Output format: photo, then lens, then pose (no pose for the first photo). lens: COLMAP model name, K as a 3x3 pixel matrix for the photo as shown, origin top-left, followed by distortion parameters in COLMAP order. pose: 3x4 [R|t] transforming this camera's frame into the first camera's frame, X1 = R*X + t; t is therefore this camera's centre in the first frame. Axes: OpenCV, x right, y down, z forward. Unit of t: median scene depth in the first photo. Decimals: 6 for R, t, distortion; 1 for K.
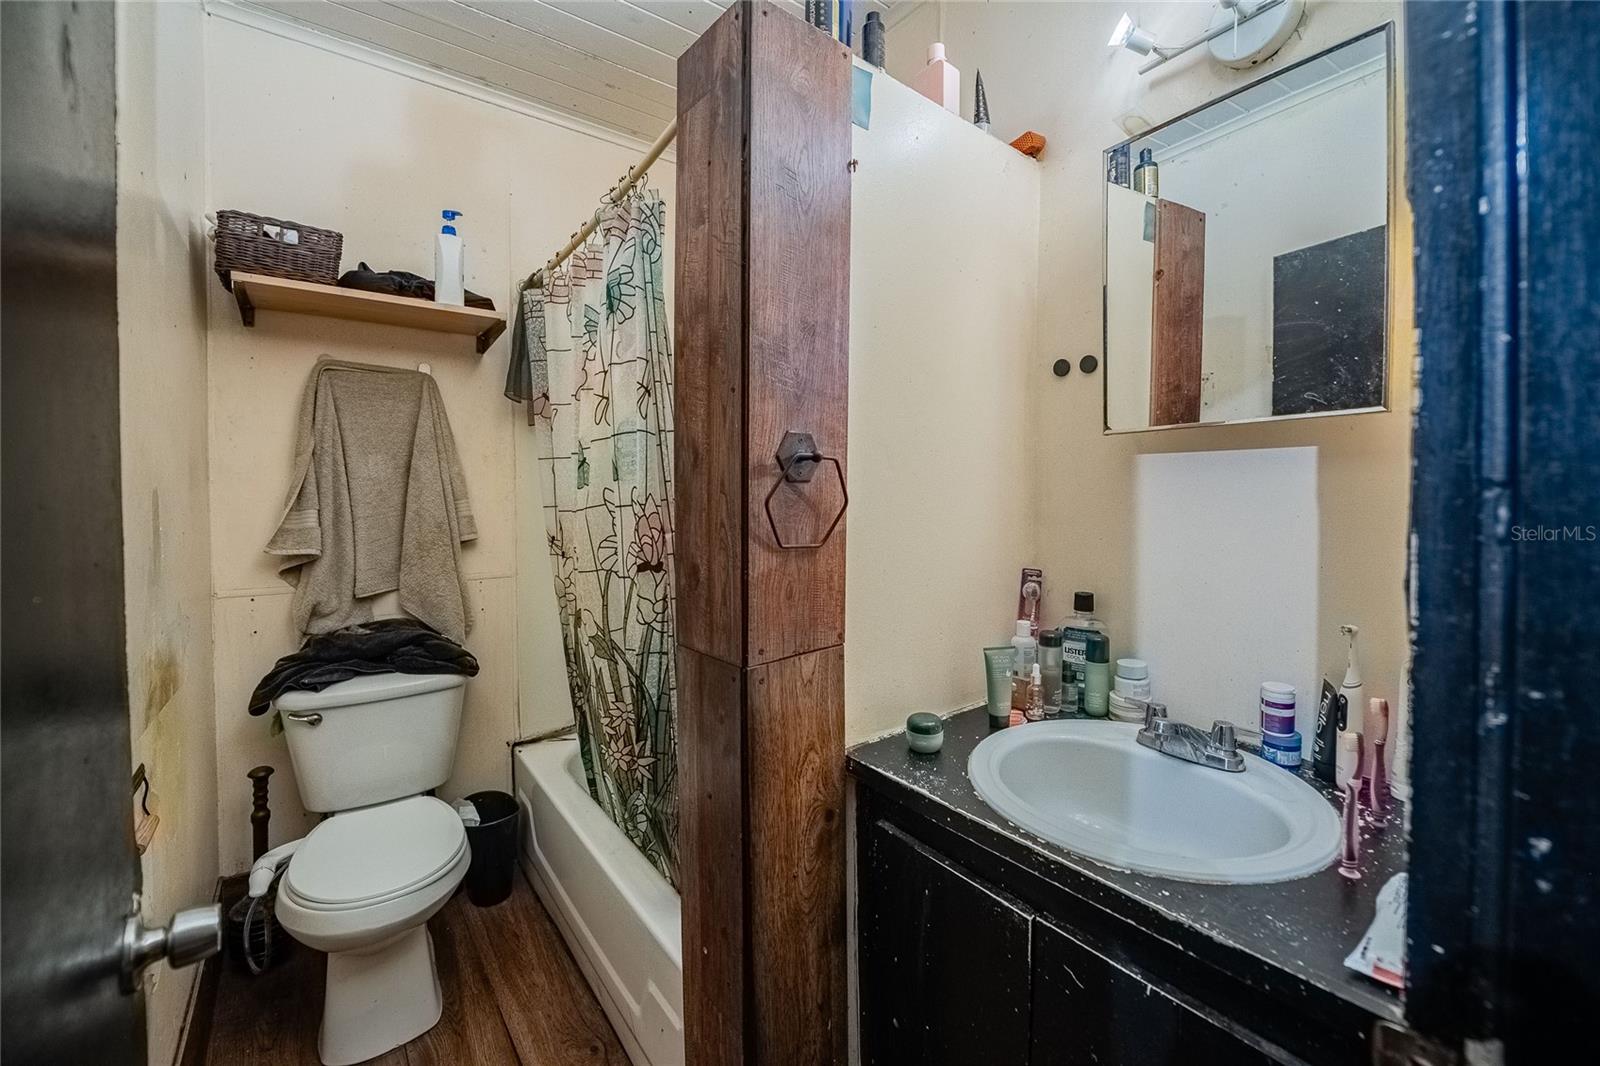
lens RADIAL K [[640.4, 0, 798.4], [0, 640.4, 526.1], [0, 0, 1]] dist [-0.017111, -0.000449]
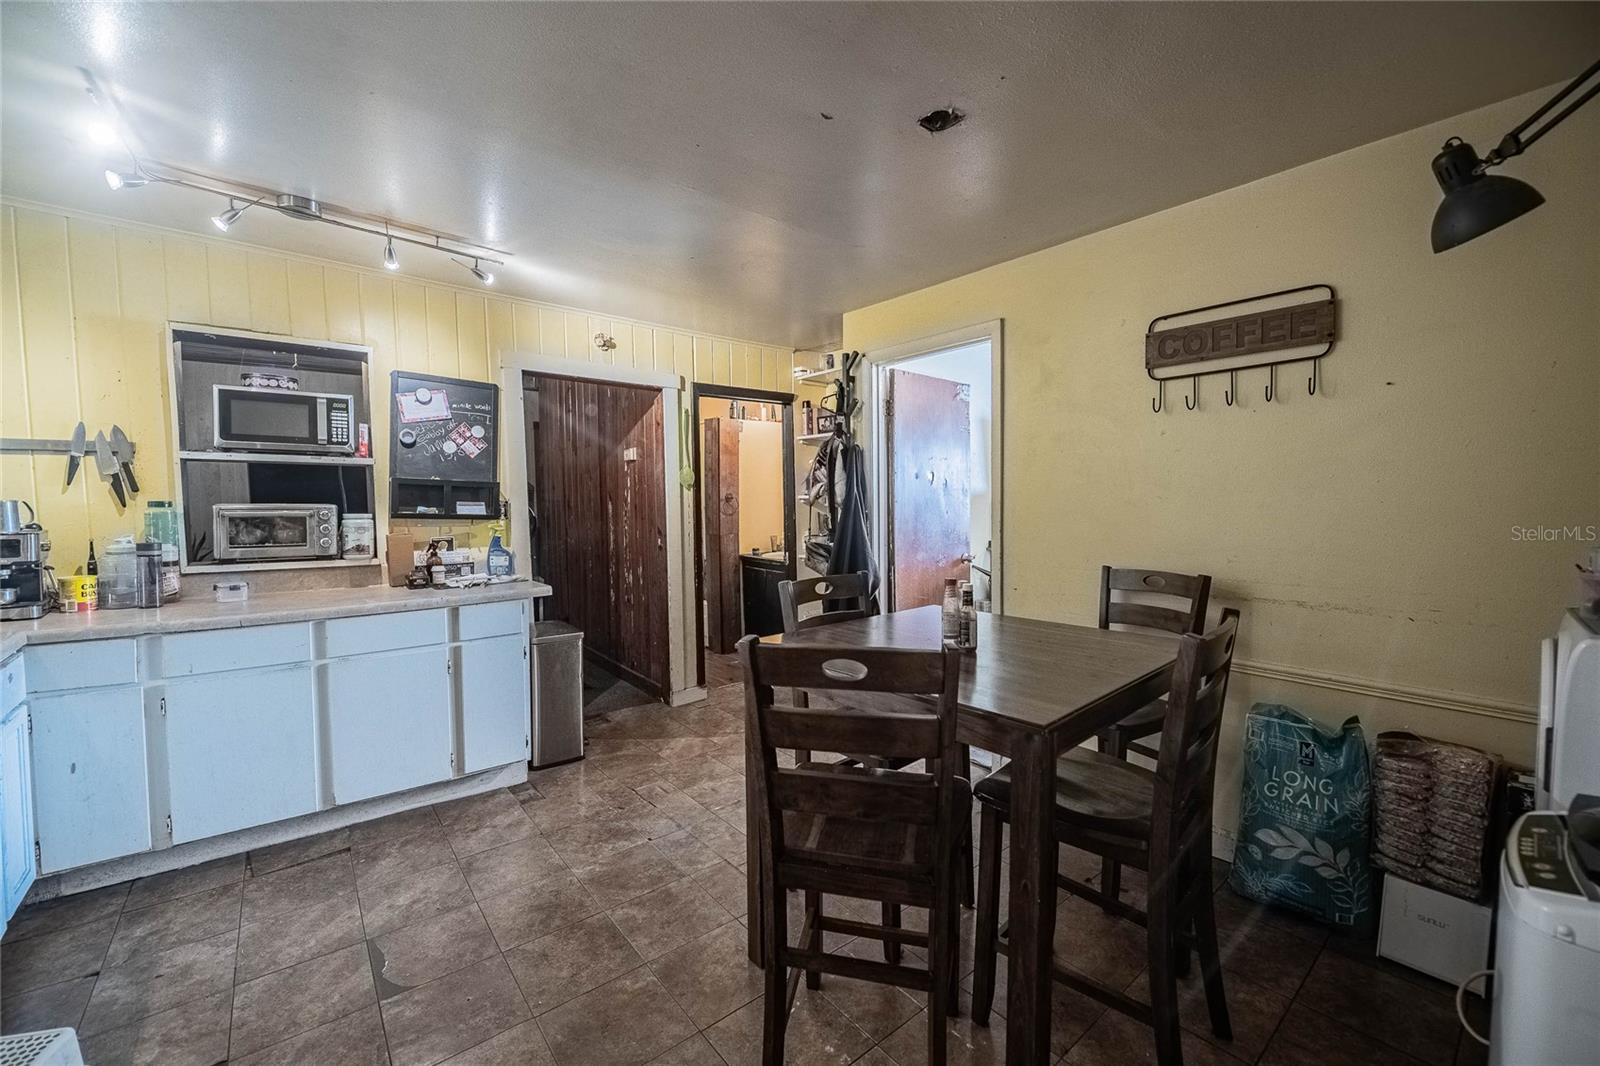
lens RADIAL K [[640.4, 0, 802.7], [0, 640.4, 529.4], [0, 0, 1]] dist [-0.017111, -0.000449]
pose [[0.997977, -0.011694, 0.062497, 0.273461], [0.010918, 0.999859, 0.012746, 0.099222], [-0.062637, -0.012038, 0.997964, -4.325924]]
